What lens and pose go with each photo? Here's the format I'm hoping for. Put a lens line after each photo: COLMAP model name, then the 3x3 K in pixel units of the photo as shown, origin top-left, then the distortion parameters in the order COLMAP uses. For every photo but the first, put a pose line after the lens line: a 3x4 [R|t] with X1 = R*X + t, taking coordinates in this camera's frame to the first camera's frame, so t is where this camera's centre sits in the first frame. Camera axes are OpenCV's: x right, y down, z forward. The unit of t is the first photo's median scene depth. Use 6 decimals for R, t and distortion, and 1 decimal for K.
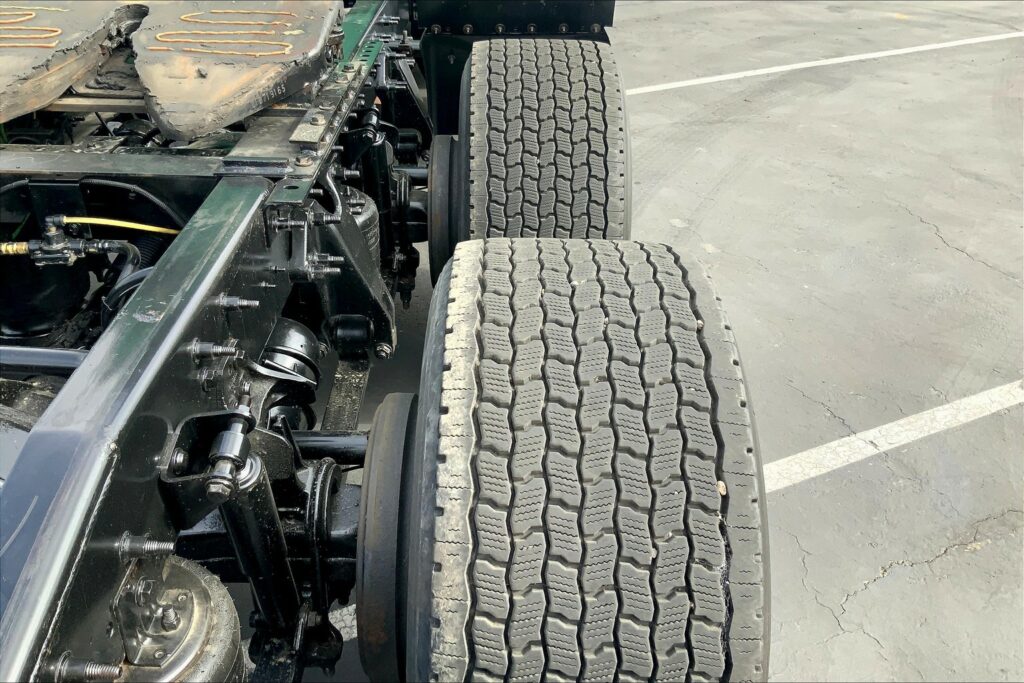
lens RADIAL K [[846.5, 0, 509.4], [0, 846.5, 331.5], [0, 0, 1]] dist [0.095971, -0.200929]
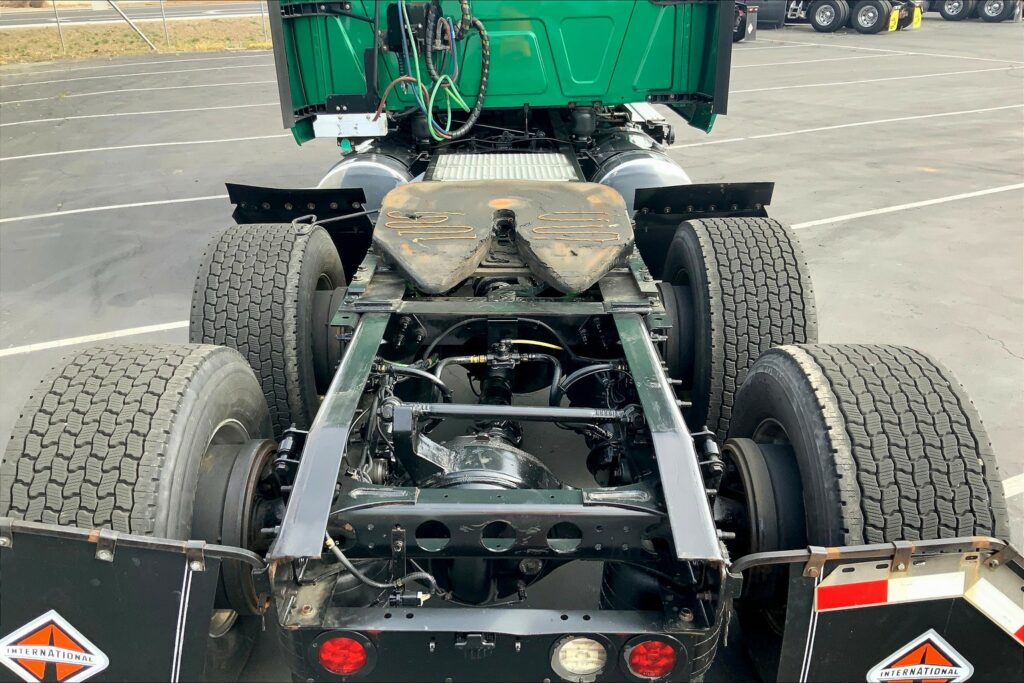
lens RADIAL K [[846.5, 0, 493.5], [0, 846.5, 335.1], [0, 0, 1]] dist [0.095971, -0.200929]
pose [[0.999452, -0.021751, -0.024946, -0.408075], [0.017725, 0.988285, -0.151587, 0.085820], [0.027951, 0.151062, 0.988129, -0.510521]]
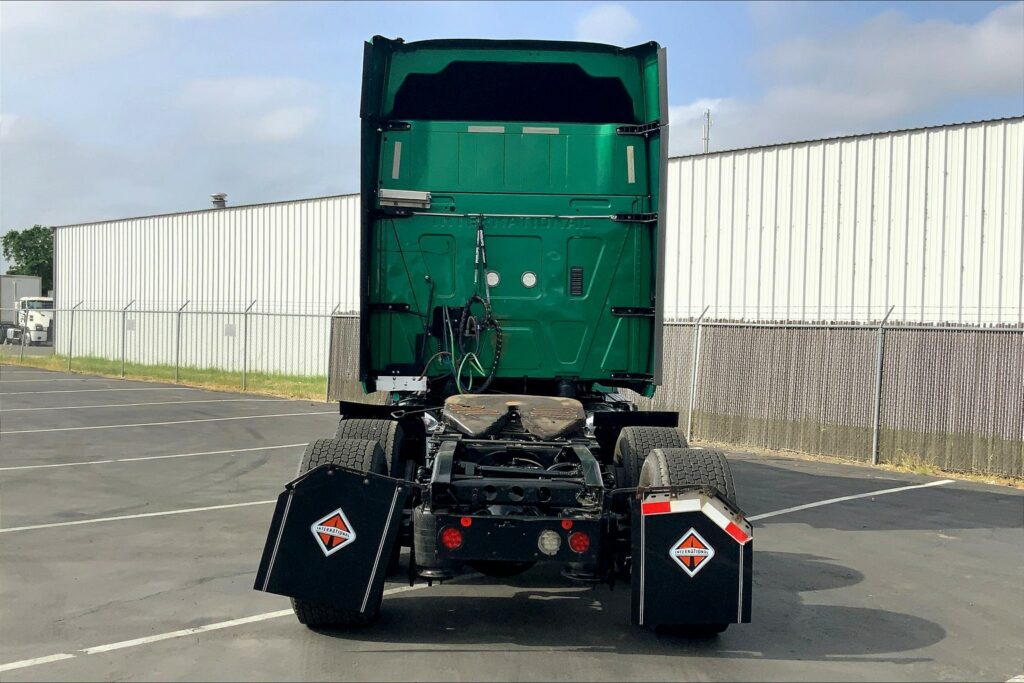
lens RADIAL K [[1174.7, 0, 504.5], [0, 1174.7, 334.9], [0, 0, 1]] dist [0.053802, 0.000000]
pose [[0.999856, 0.008729, 0.014519, -0.519956], [-0.000194, 0.862890, -0.505391, 1.405533], [-0.016940, 0.505316, 0.862768, -2.507149]]
